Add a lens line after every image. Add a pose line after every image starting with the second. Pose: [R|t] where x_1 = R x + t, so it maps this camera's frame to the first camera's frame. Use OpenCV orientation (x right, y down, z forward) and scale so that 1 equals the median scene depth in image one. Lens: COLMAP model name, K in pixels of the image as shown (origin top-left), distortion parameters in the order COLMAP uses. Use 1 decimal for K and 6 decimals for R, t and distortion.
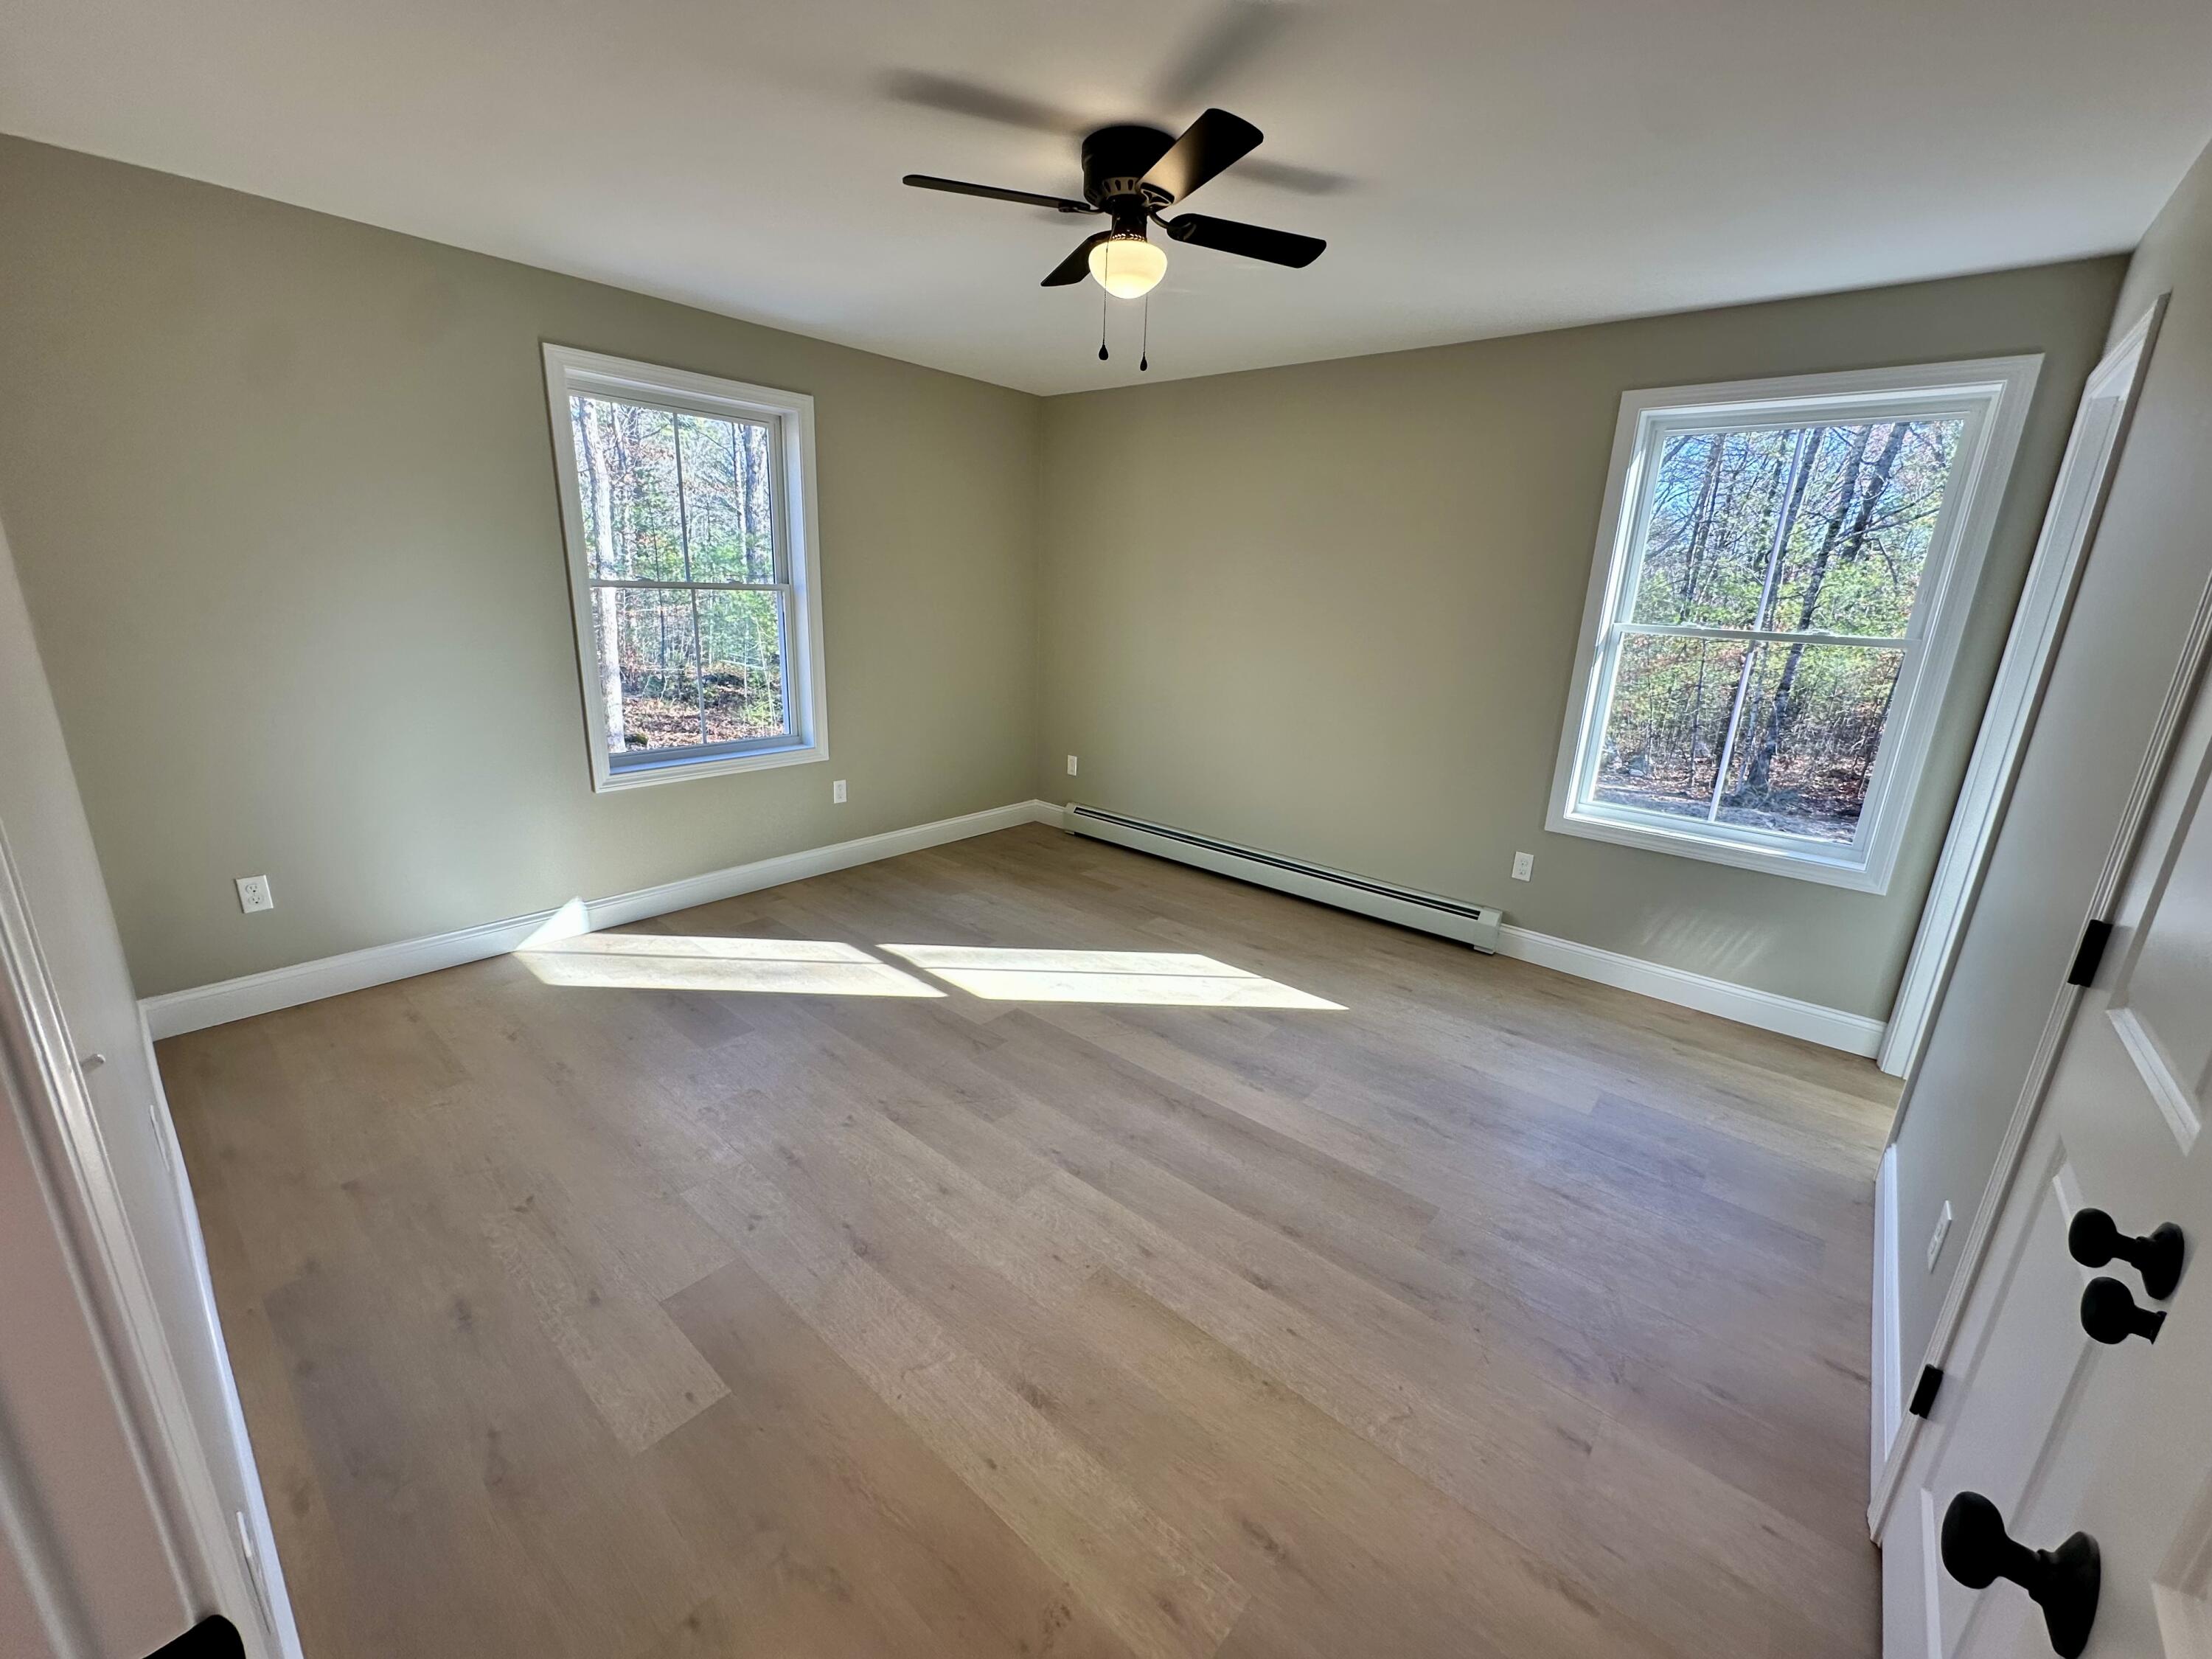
lens RADIAL K [[882.2, 0, 1105.2], [0, 882.2, 831.3], [0, 0, 1]] dist [-0.001139, -0.000201]
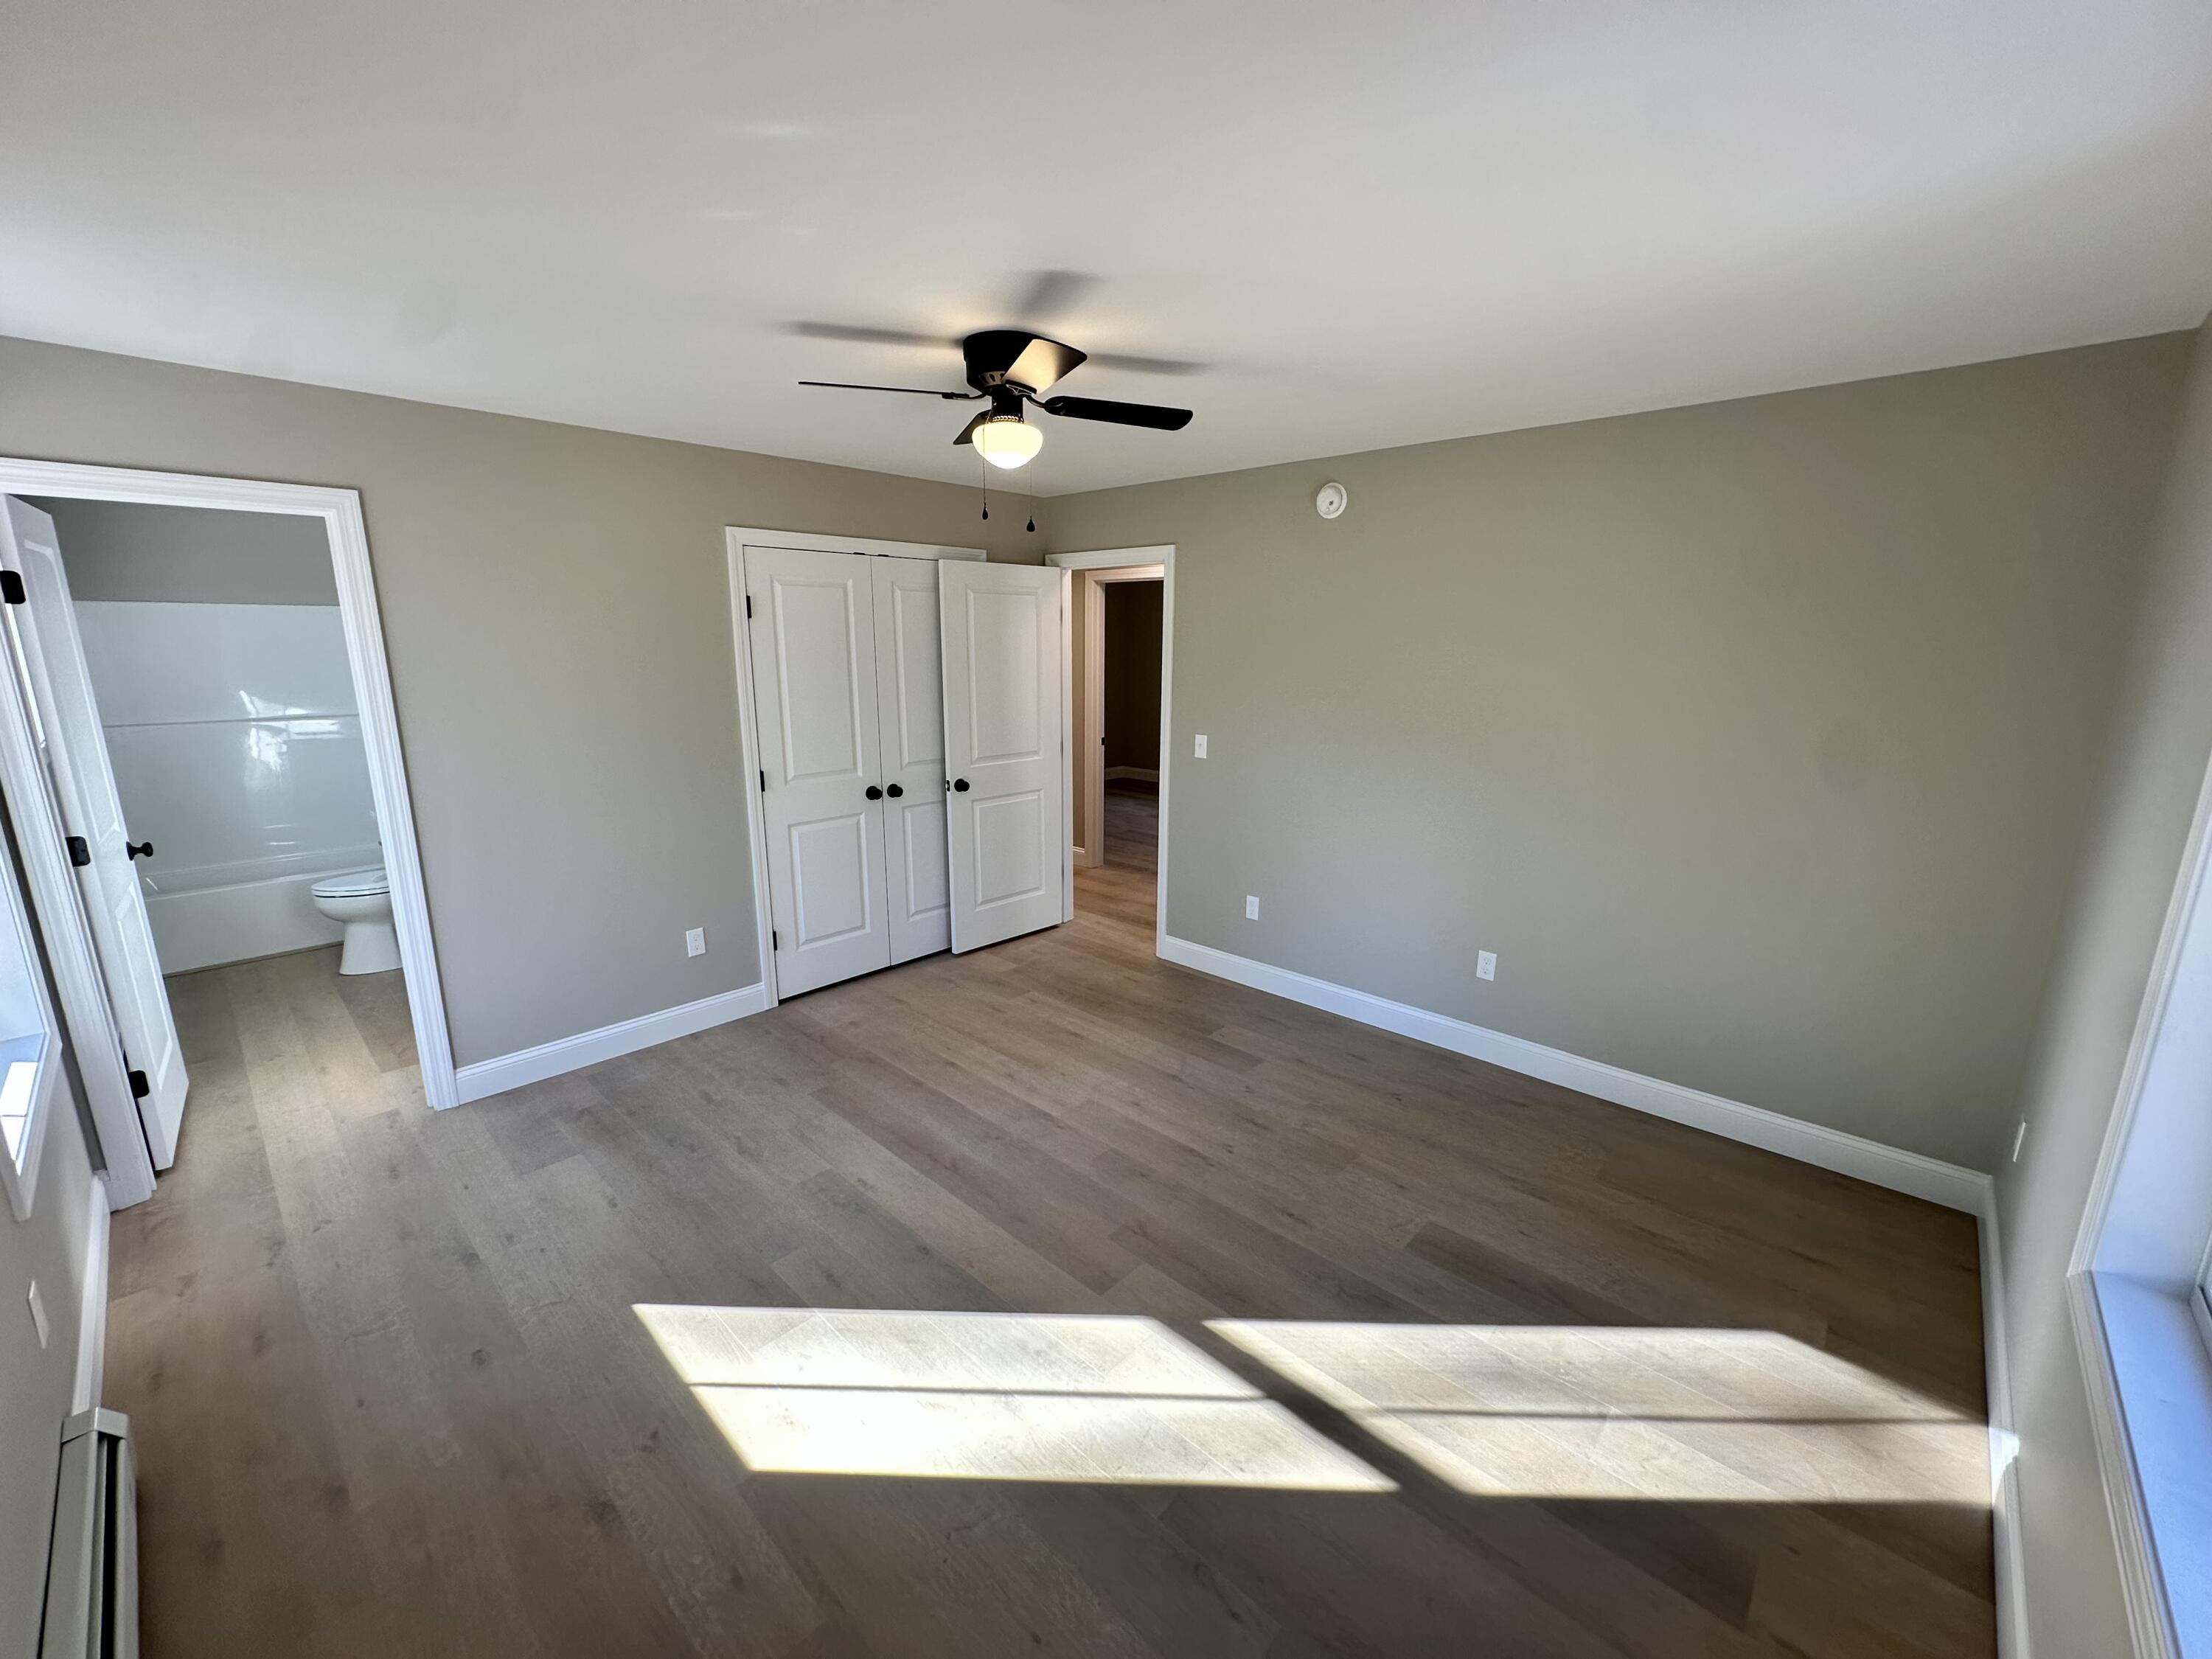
lens RADIAL K [[882.2, 0, 1105.2], [0, 882.2, 831.3], [0, 0, 1]] dist [-0.001139, -0.000201]
pose [[-0.997804, -0.059050, 0.030021, -0.129821], [-0.036763, 0.870610, 0.490598, -0.636629], [-0.055106, 0.488416, -0.870869, 1.829476]]
